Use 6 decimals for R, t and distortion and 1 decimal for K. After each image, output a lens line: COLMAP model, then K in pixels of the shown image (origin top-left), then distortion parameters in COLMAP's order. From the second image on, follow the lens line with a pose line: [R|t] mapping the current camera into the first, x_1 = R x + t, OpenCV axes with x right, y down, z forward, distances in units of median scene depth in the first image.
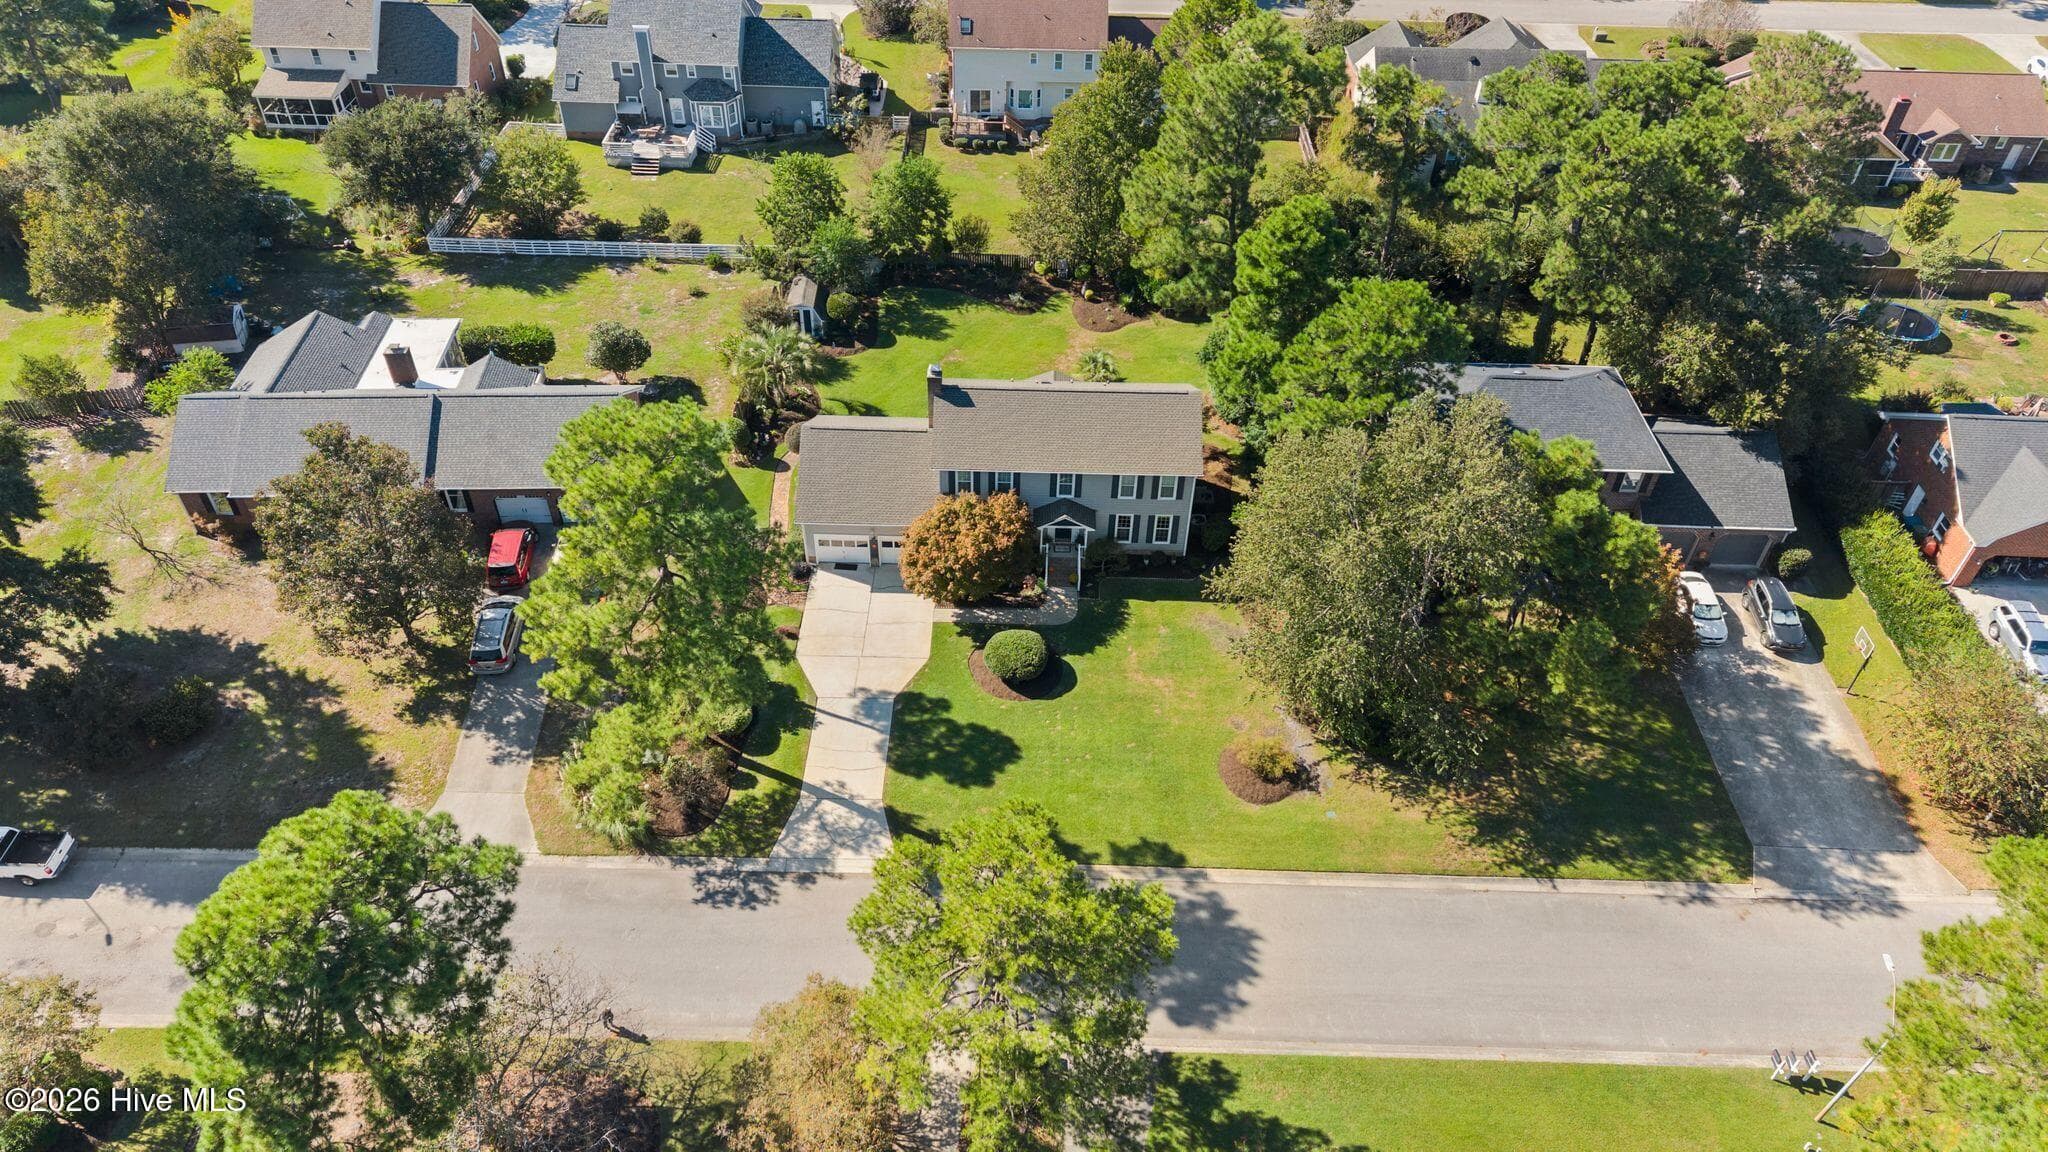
lens RADIAL K [[1397.1, 0, 1024.0], [0, 1397.1, 576.0], [0, 0, 1]] dist [0.000243, -0.000041]
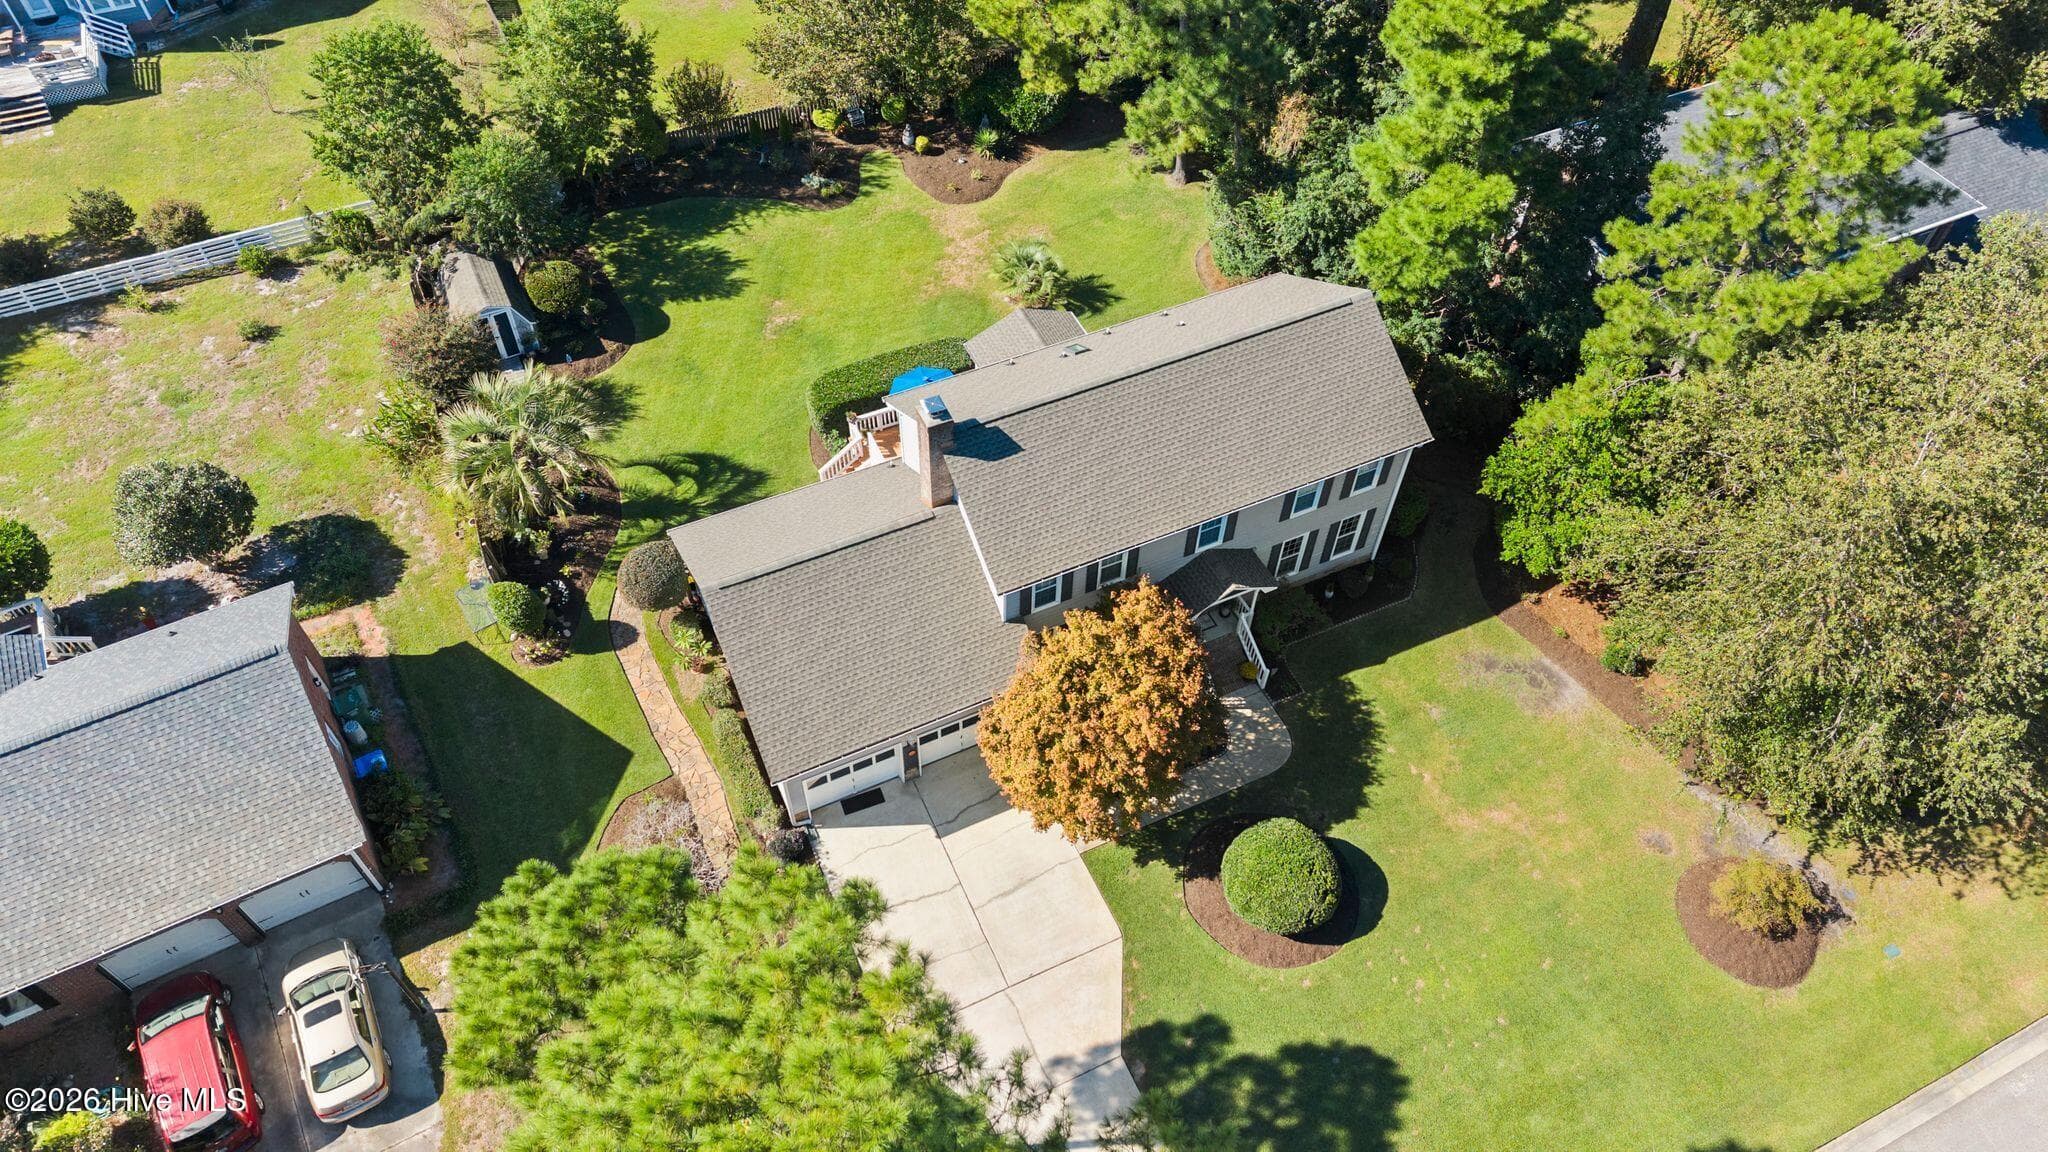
lens RADIAL K [[1397.1, 0, 1024.0], [0, 1397.1, 576.0], [0, 0, 1]] dist [0.000243, -0.000041]
pose [[0.899623, -0.346337, 0.265948, -0.152052], [0.295257, 0.931172, 0.213873, -0.151002], [-0.321716, -0.113883, 0.939963, 0.406251]]
